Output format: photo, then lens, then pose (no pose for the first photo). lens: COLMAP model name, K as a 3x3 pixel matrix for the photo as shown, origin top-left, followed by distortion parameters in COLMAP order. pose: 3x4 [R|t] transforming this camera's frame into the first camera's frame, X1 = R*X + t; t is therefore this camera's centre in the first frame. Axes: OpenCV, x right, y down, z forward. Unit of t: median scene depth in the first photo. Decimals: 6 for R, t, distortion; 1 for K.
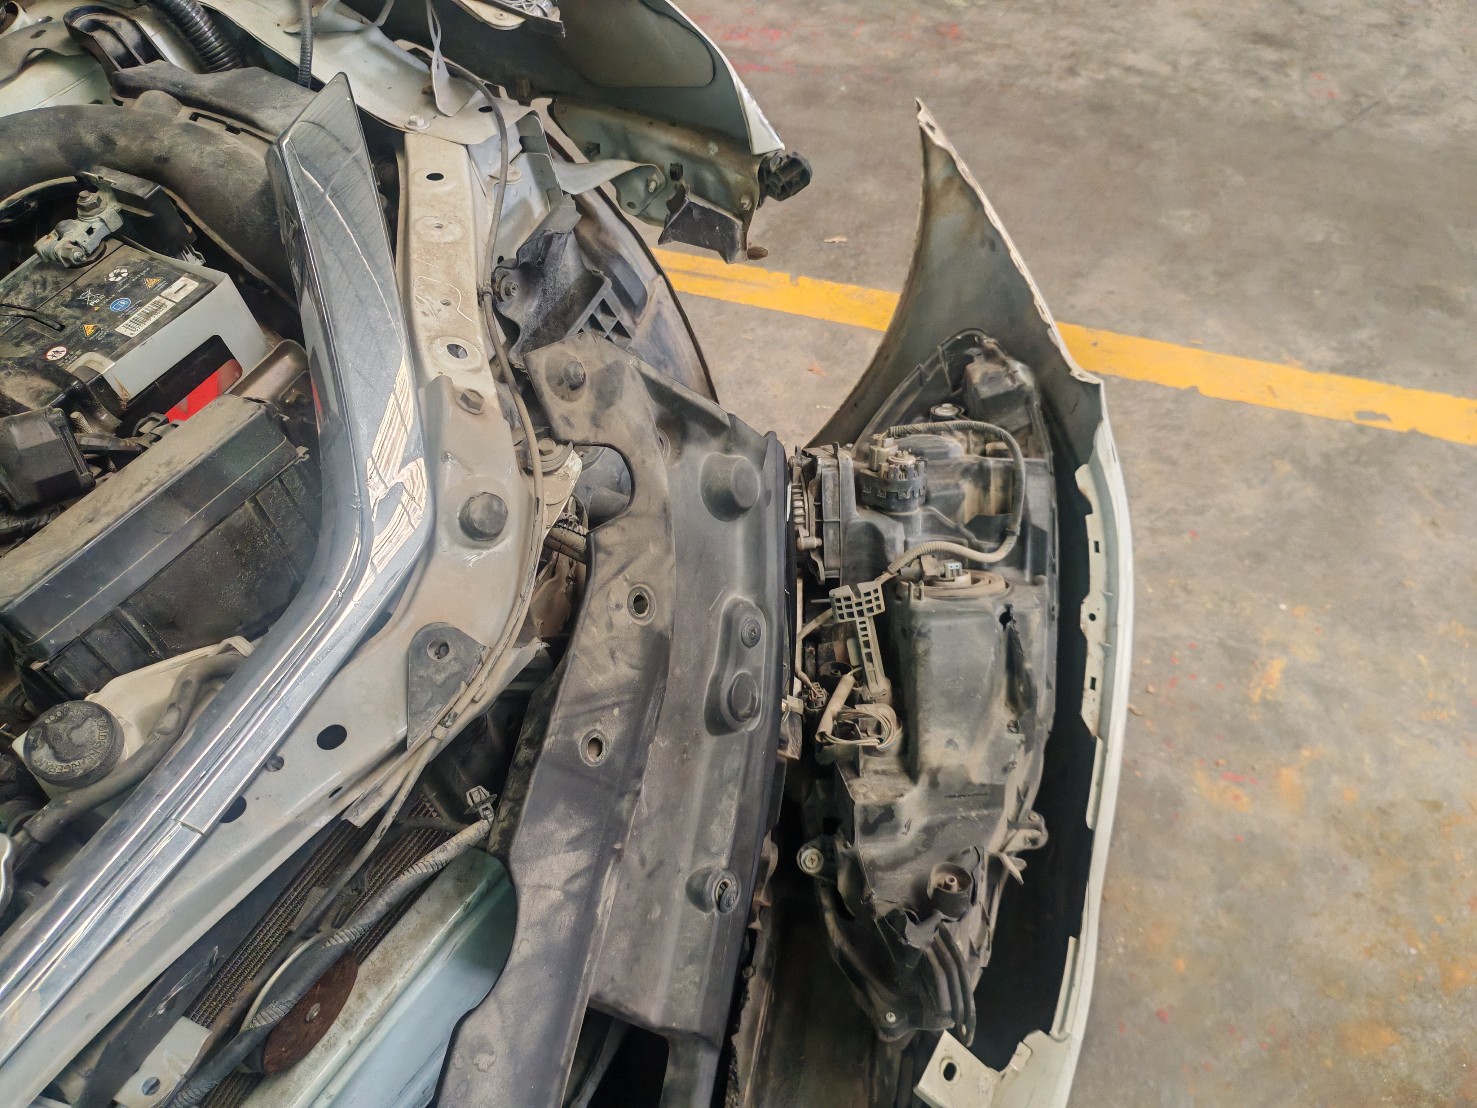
lens RADIAL K [[1140.8, 0, 738.5], [0, 1140.8, 554.0], [0, 0, 1]] dist [-0.004492, 0.067474]
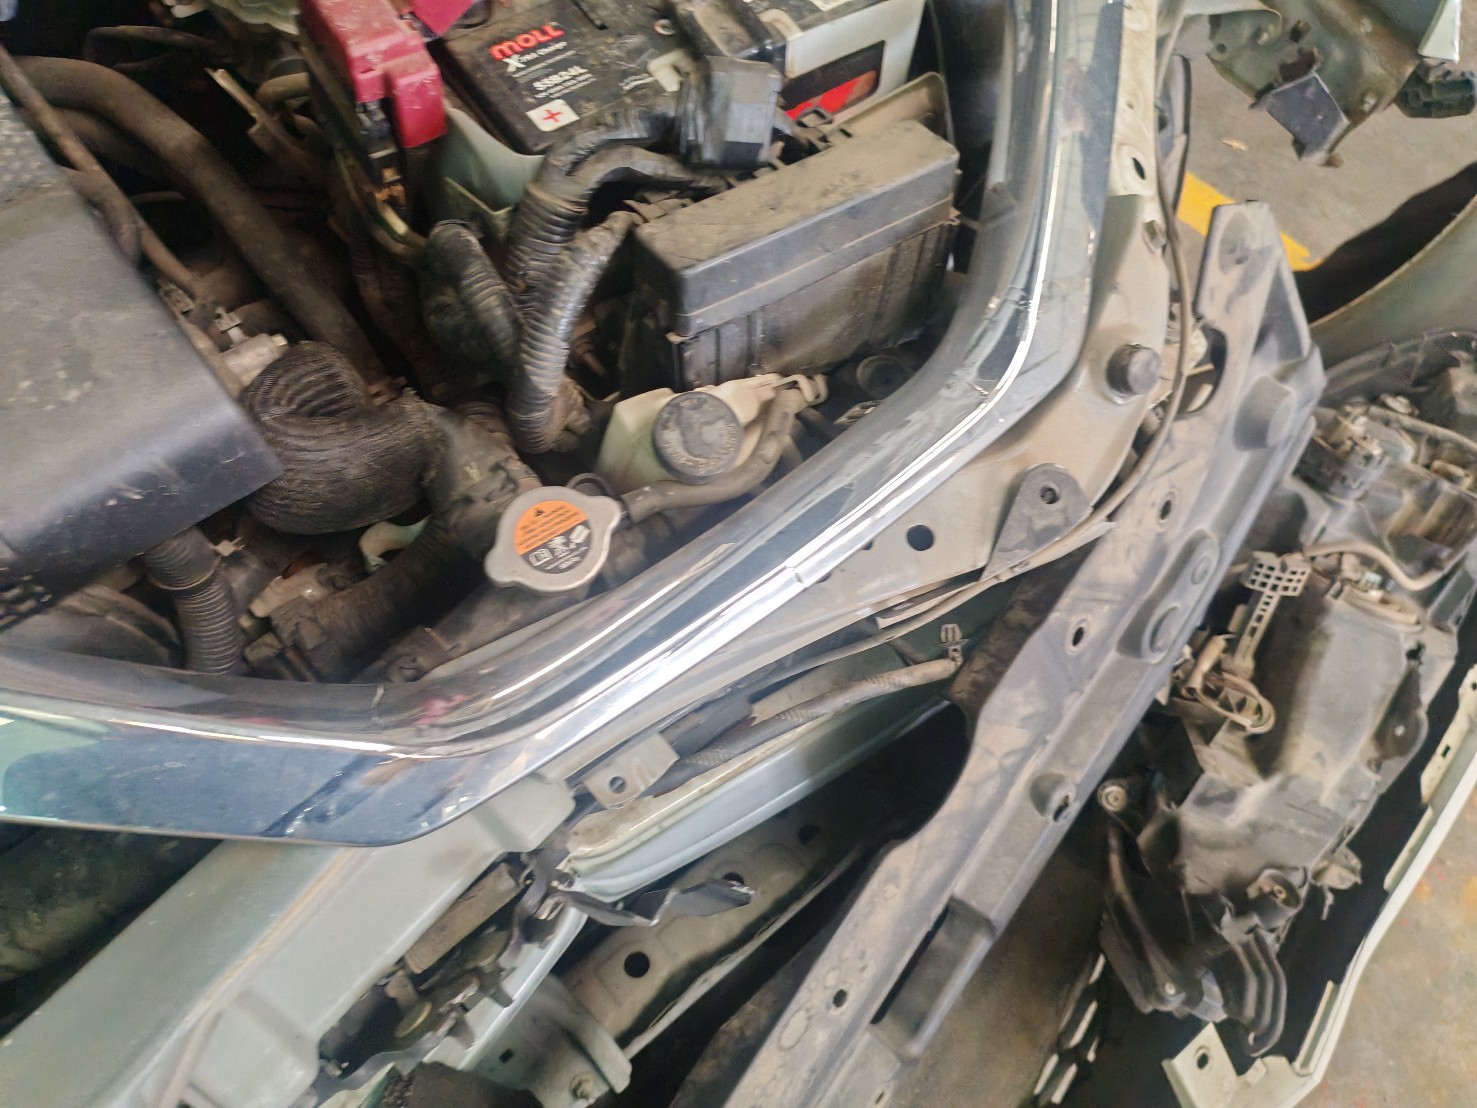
lens RADIAL K [[1125.1, 0, 704.3], [0, 1125.1, 556.1], [0, 0, 1]] dist [0.027450, -0.001788]
pose [[0.909886, 0.413502, -0.033525, -0.310395], [-0.401331, 0.897805, 0.181331, 0.050610], [0.105080, -0.151536, 0.982851, 0.053141]]
